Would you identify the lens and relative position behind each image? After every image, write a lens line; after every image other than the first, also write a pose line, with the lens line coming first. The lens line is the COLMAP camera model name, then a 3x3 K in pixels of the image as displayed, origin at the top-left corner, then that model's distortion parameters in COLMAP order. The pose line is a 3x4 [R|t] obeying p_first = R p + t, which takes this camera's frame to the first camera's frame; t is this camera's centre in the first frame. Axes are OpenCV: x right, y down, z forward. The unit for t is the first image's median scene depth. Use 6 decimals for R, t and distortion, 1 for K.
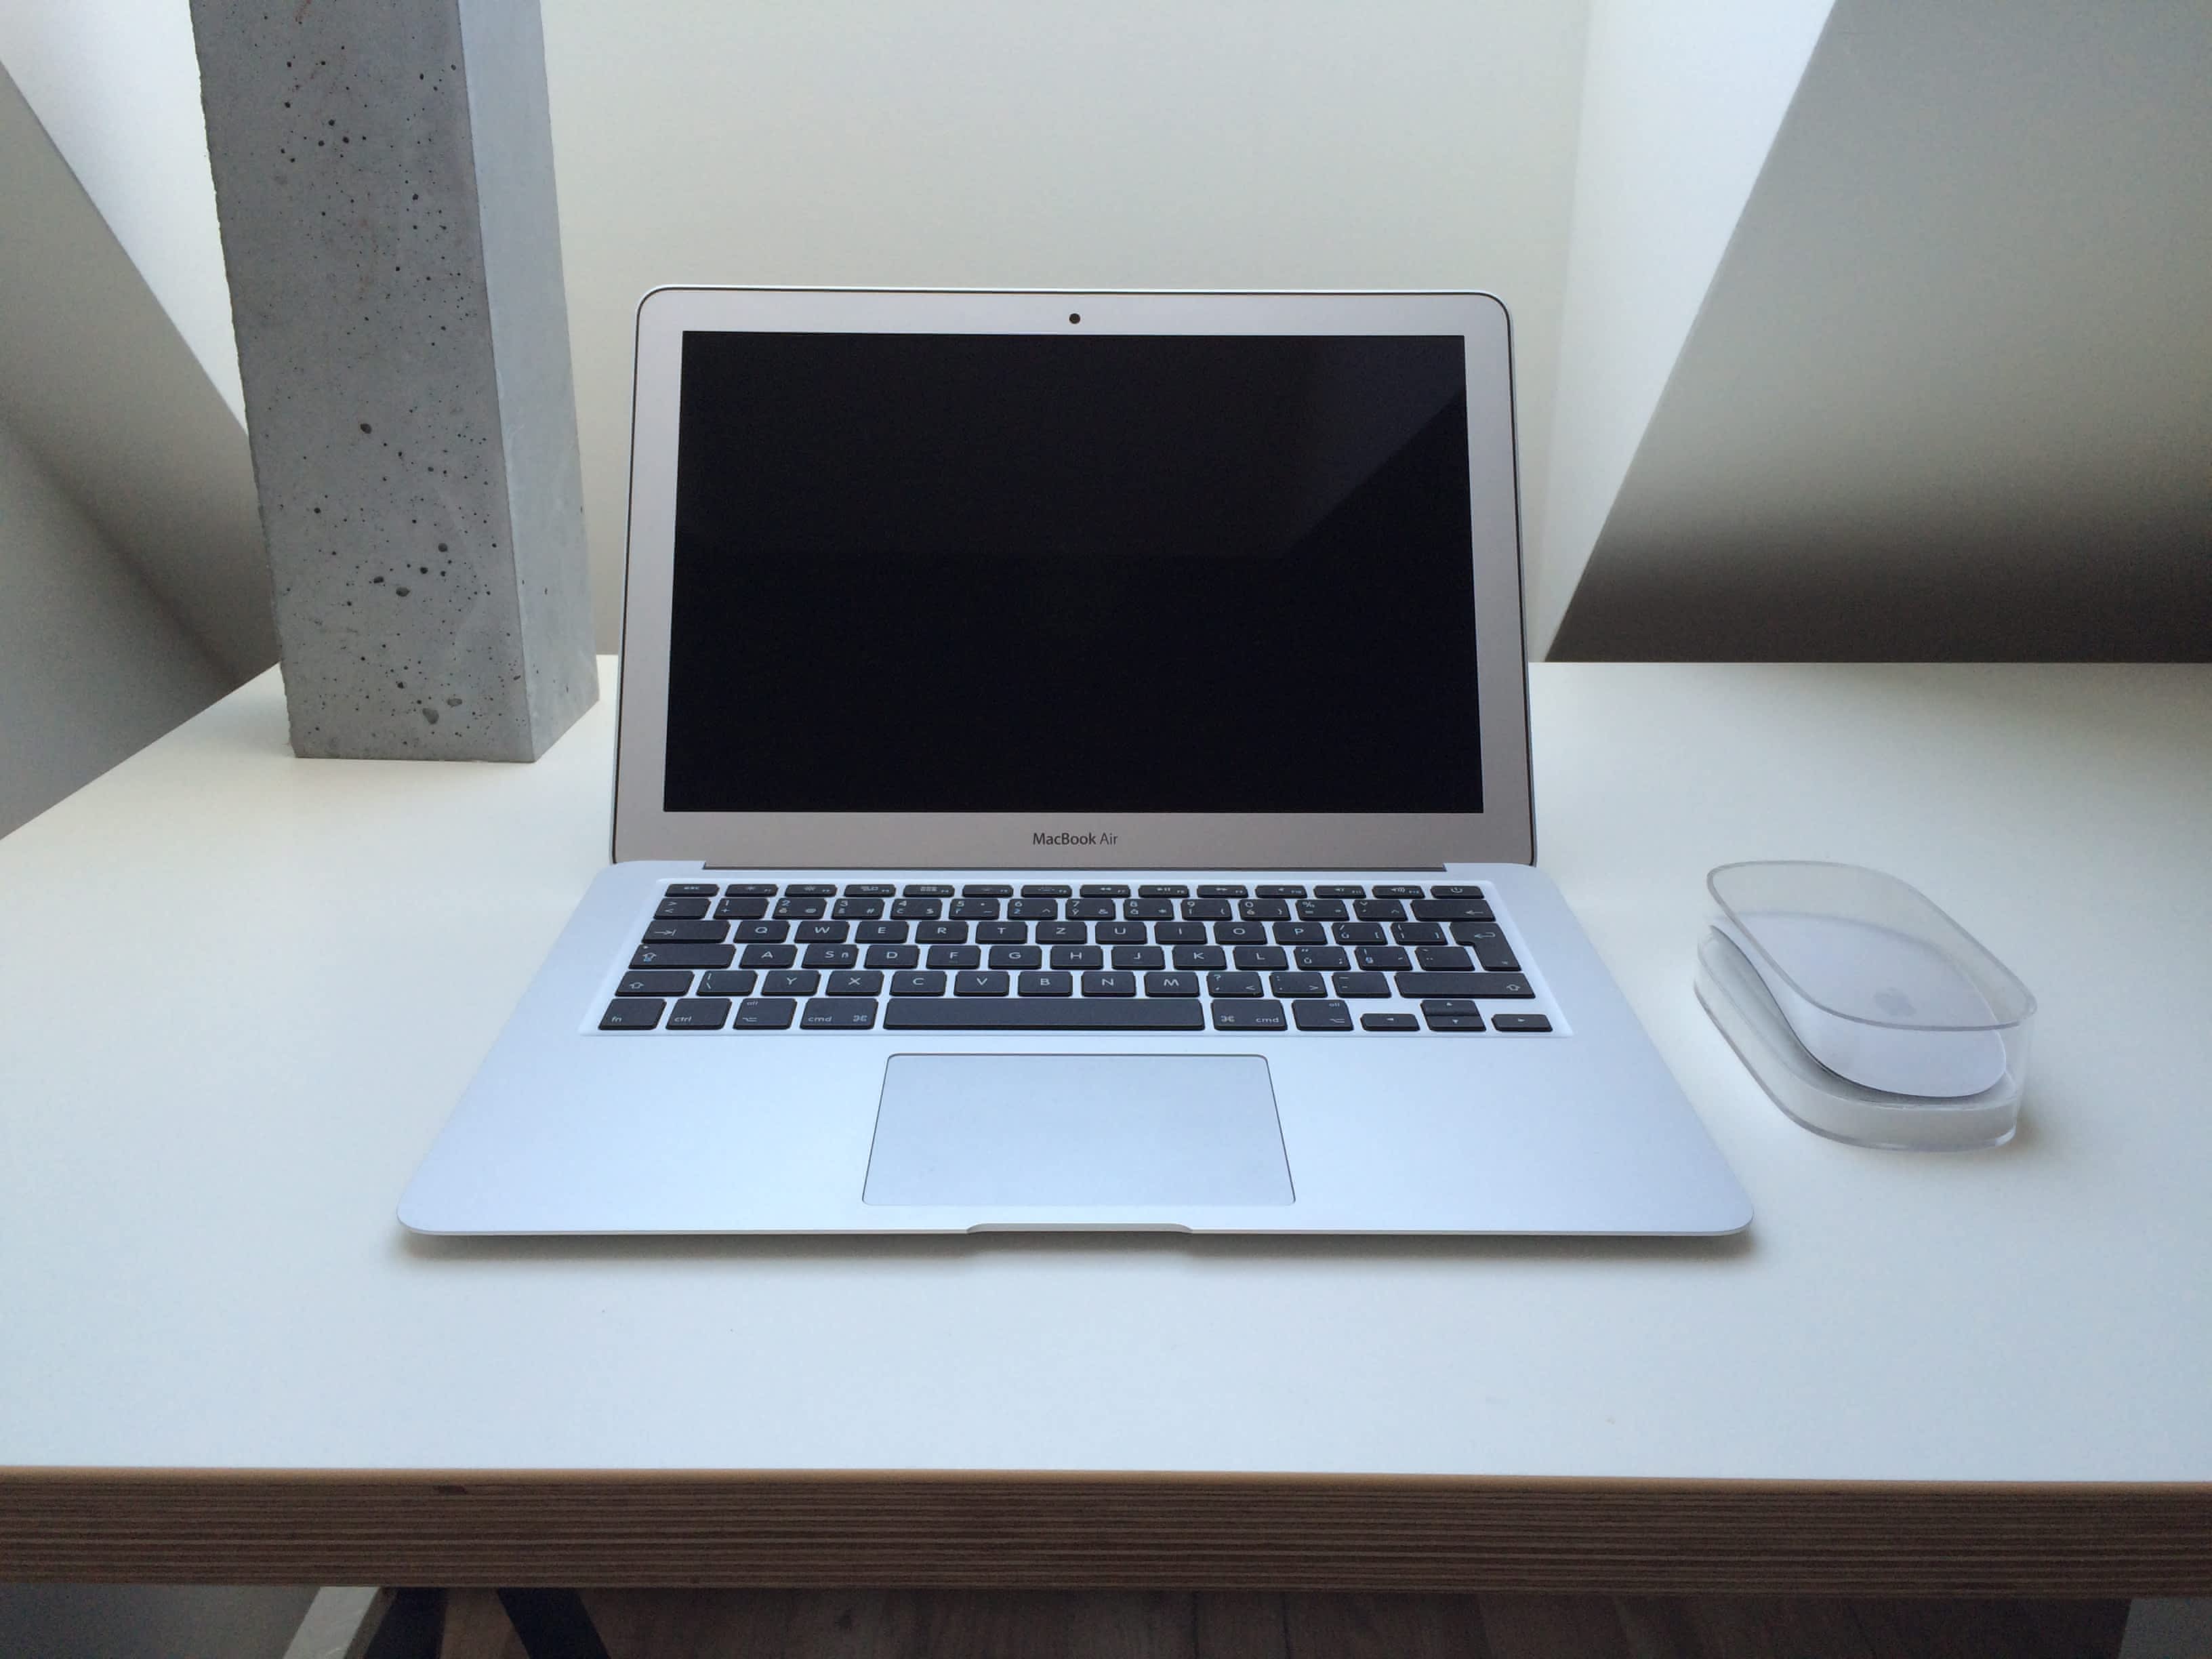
lens RADIAL K [[1889.7, 0, 1106.0], [0, 1889.7, 829.5], [0, 0, 1]] dist [0.062909, -0.088078]
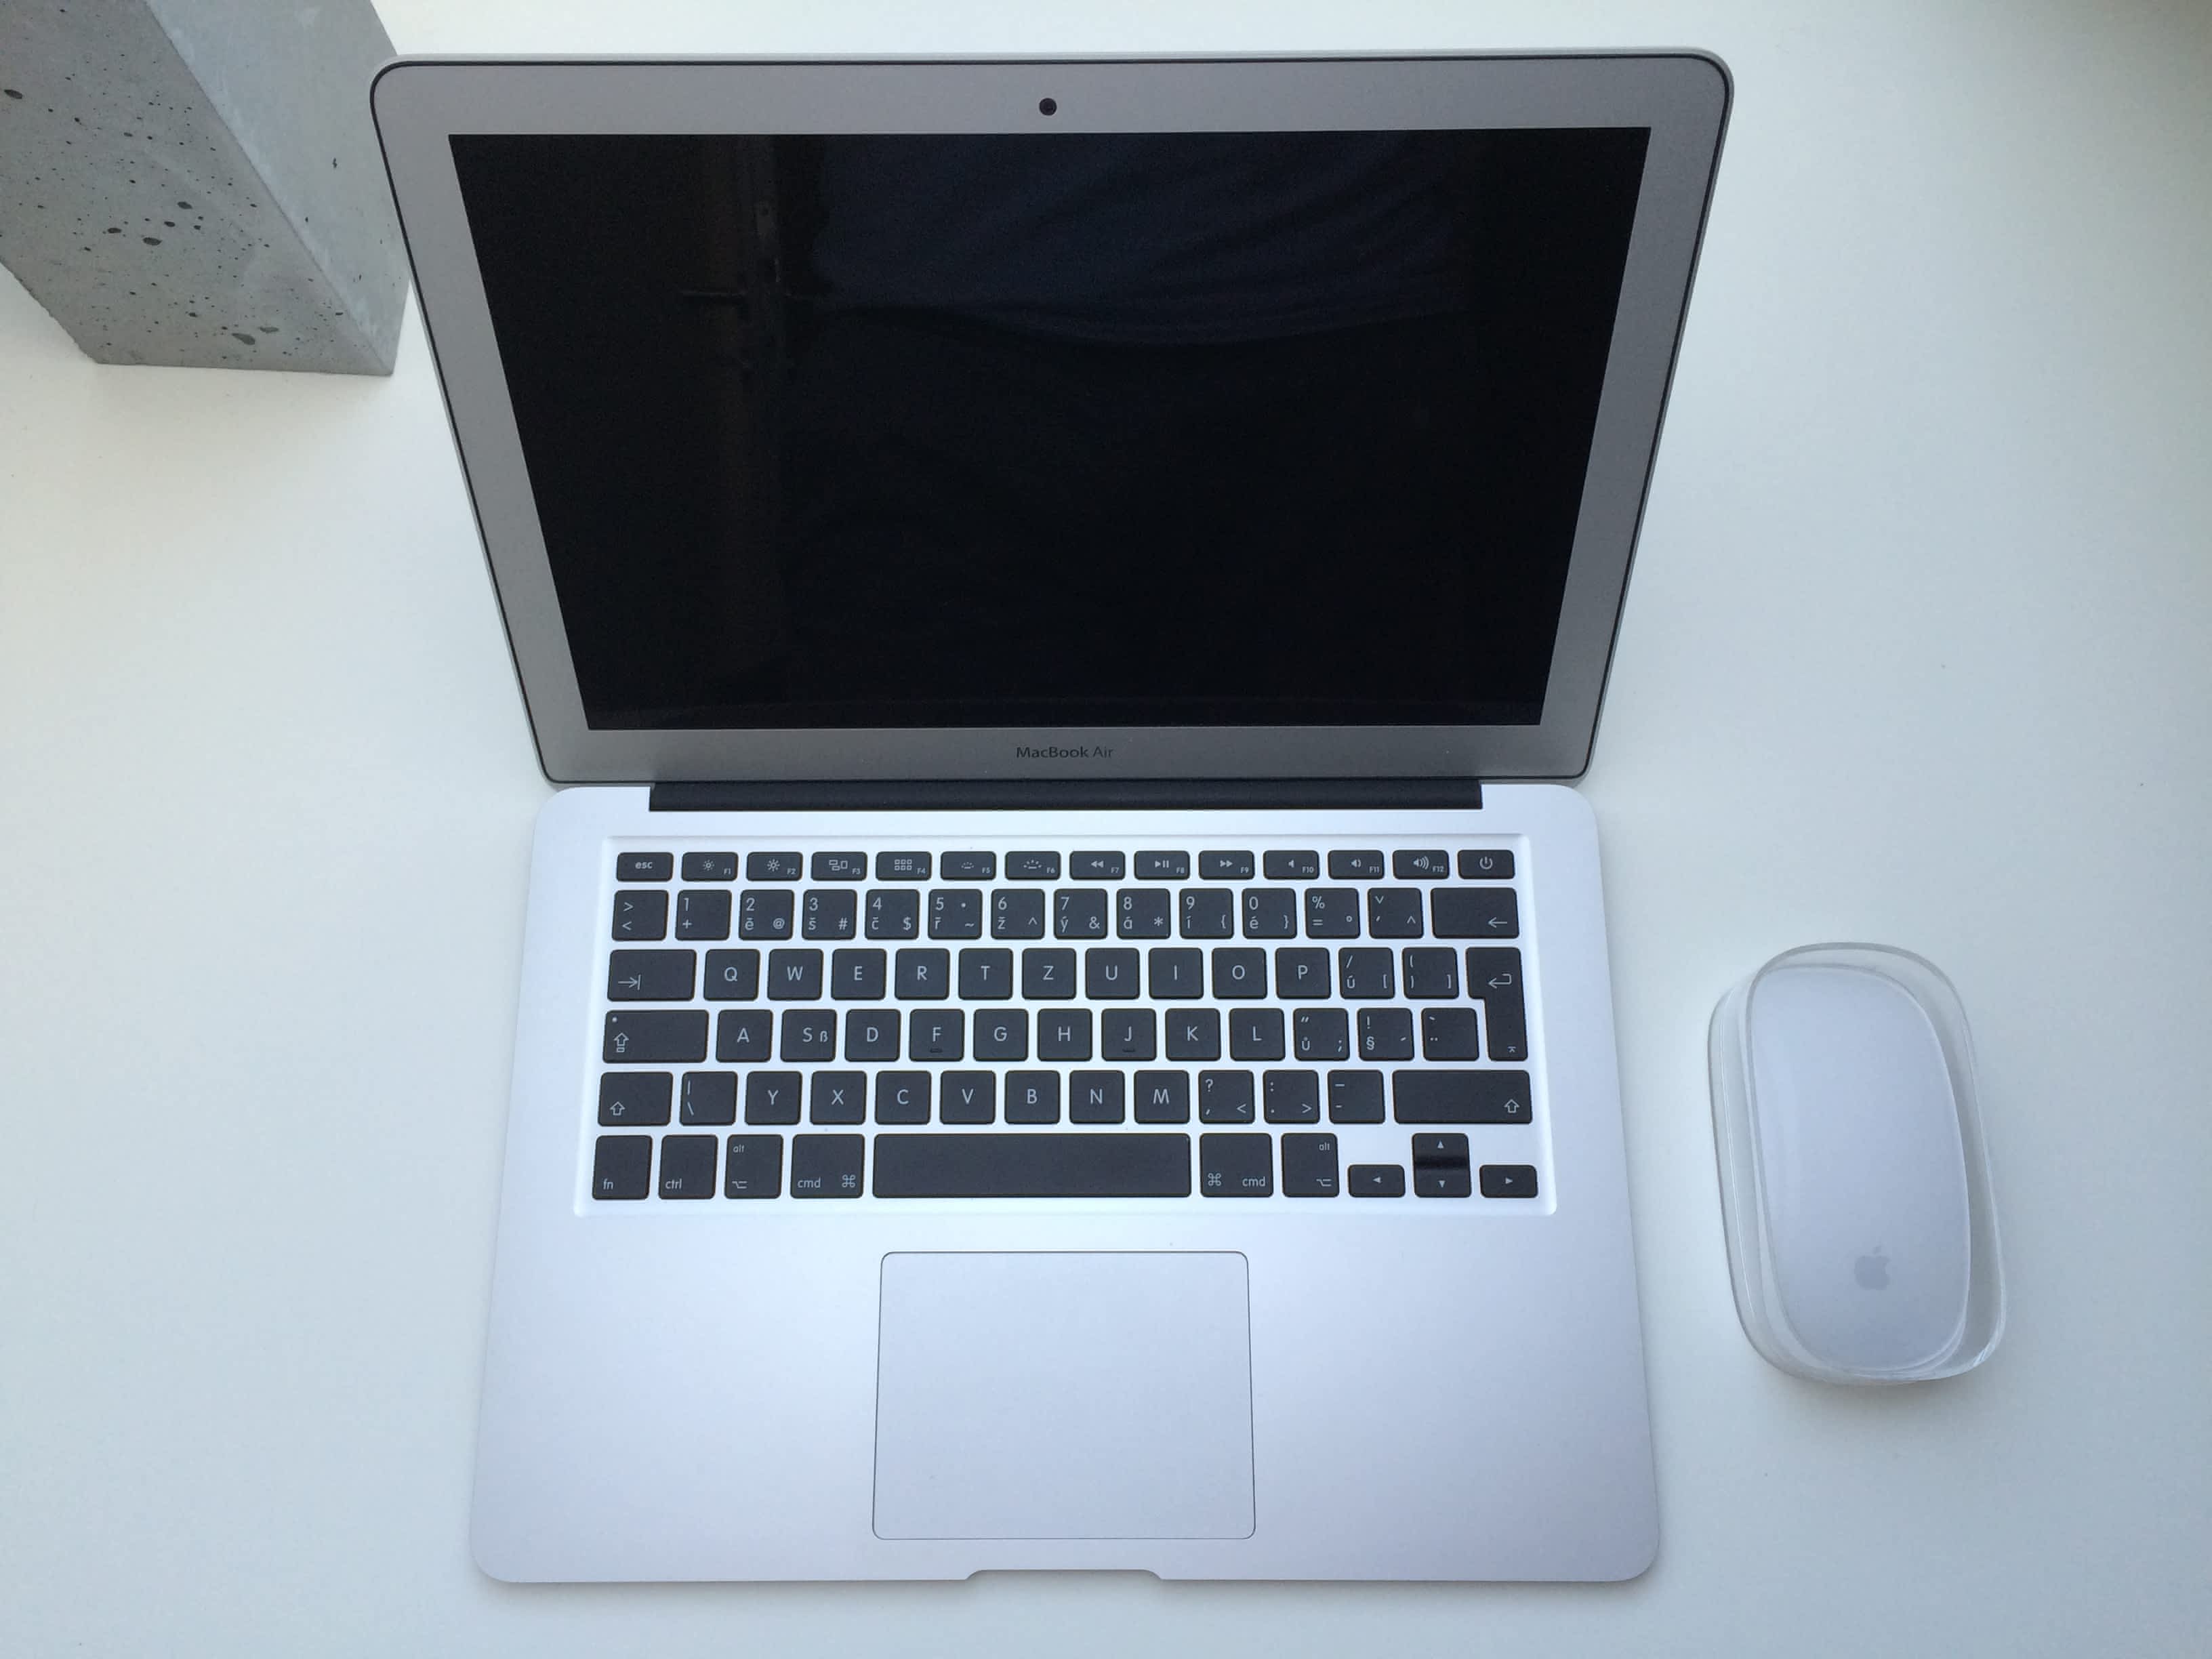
lens RADIAL K [[1889.7, 0, 1106.0], [0, 1889.7, 829.5], [0, 0, 1]] dist [0.062909, -0.088078]
pose [[0.999833, 0.010426, -0.015042, 0.014289], [0.005403, 0.617094, 0.786871, -0.576200], [0.017486, -0.786820, 0.616935, 0.377038]]
